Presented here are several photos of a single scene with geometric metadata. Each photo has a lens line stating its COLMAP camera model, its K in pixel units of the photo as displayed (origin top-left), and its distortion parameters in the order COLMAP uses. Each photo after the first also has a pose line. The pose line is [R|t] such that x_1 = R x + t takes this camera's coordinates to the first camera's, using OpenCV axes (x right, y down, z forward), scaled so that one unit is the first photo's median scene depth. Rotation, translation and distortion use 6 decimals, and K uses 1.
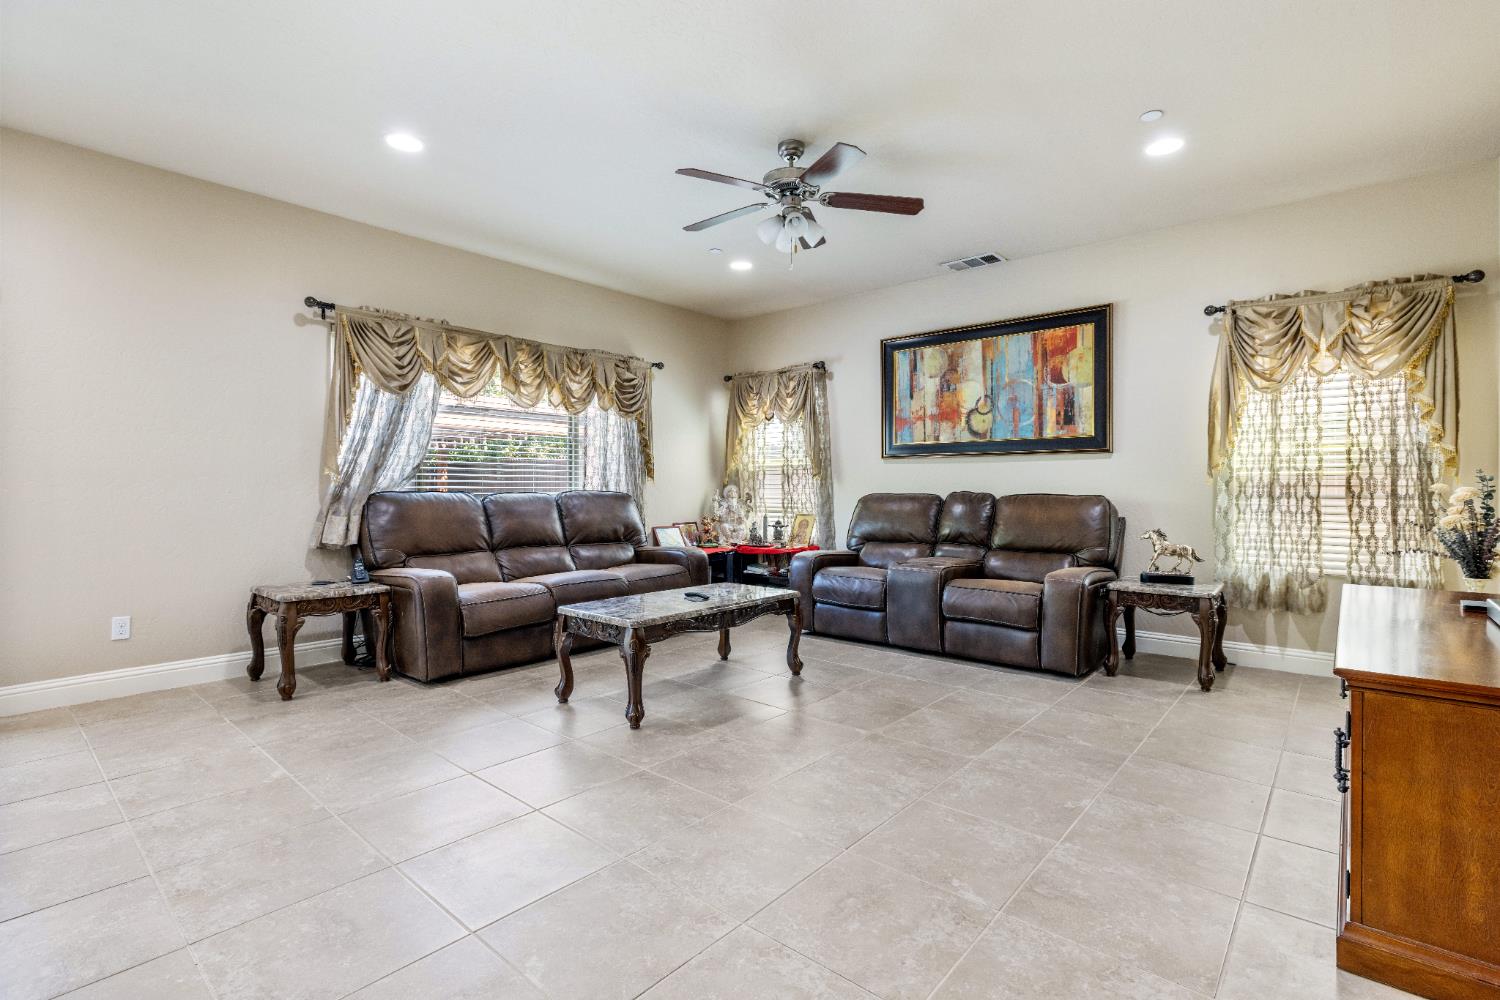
lens RADIAL K [[691.2, 0, 750.0], [0, 691.2, 500.0], [0, 0, 1]] dist [-0.014526, 0.000227]
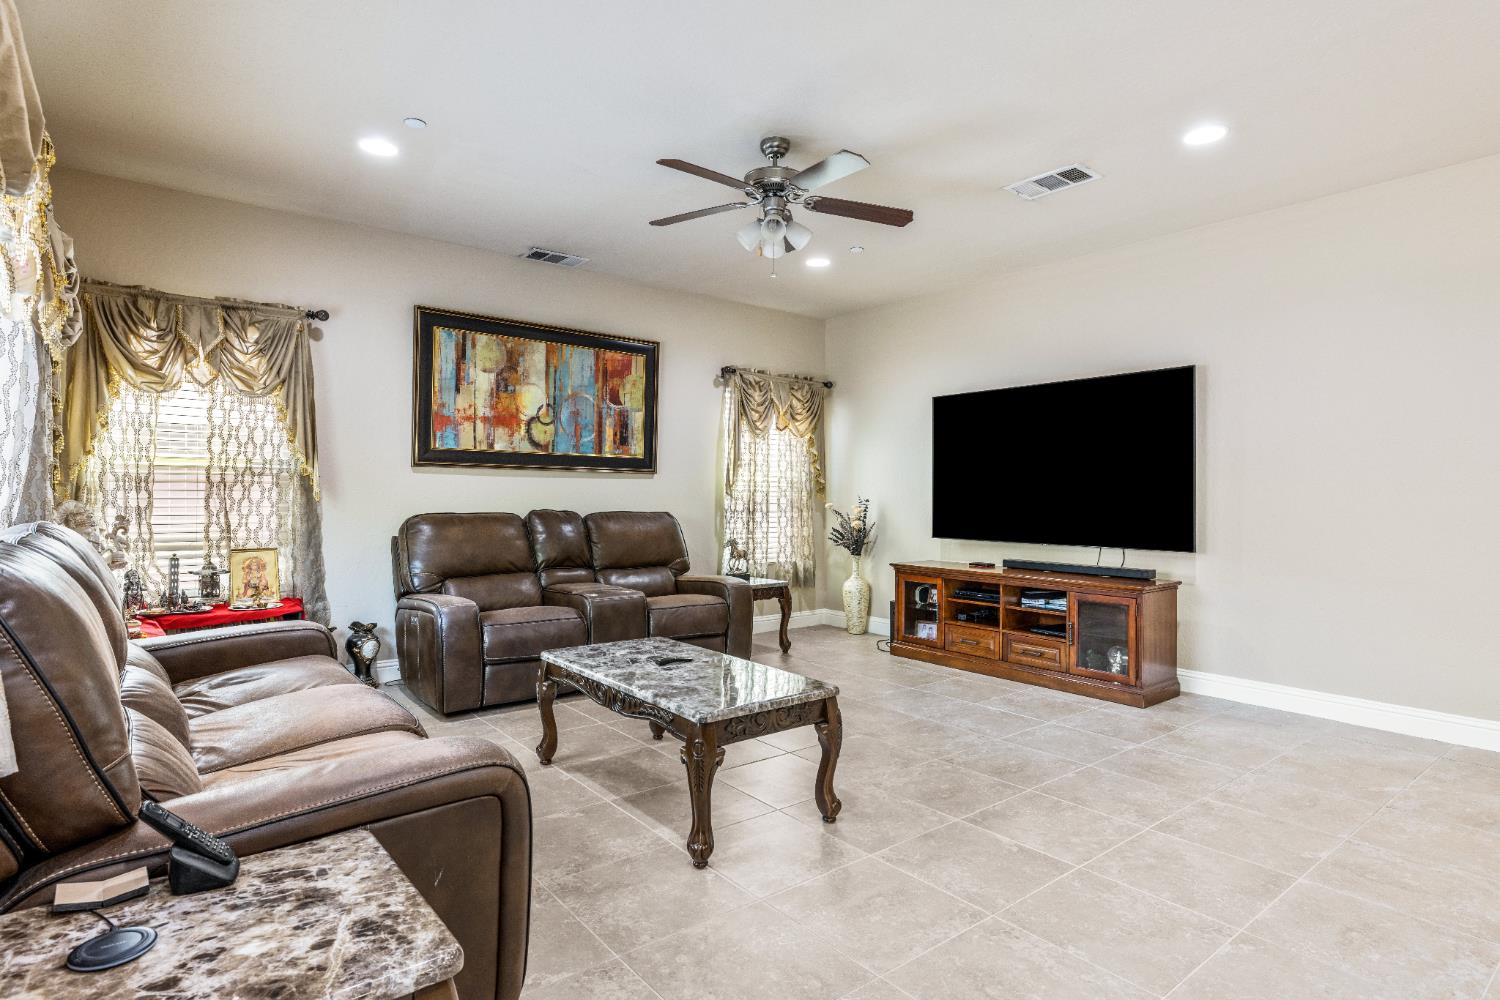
lens RADIAL K [[784.9, 0, 750.0], [0, 784.9, 500.0], [0, 0, 1]] dist [-0.003515, -0.000962]
pose [[0.183720, -0.004291, 0.982969, -0.643734], [0.007376, 0.999968, 0.002987, -0.025919], [-0.982951, 0.006702, 0.183745, 0.553387]]
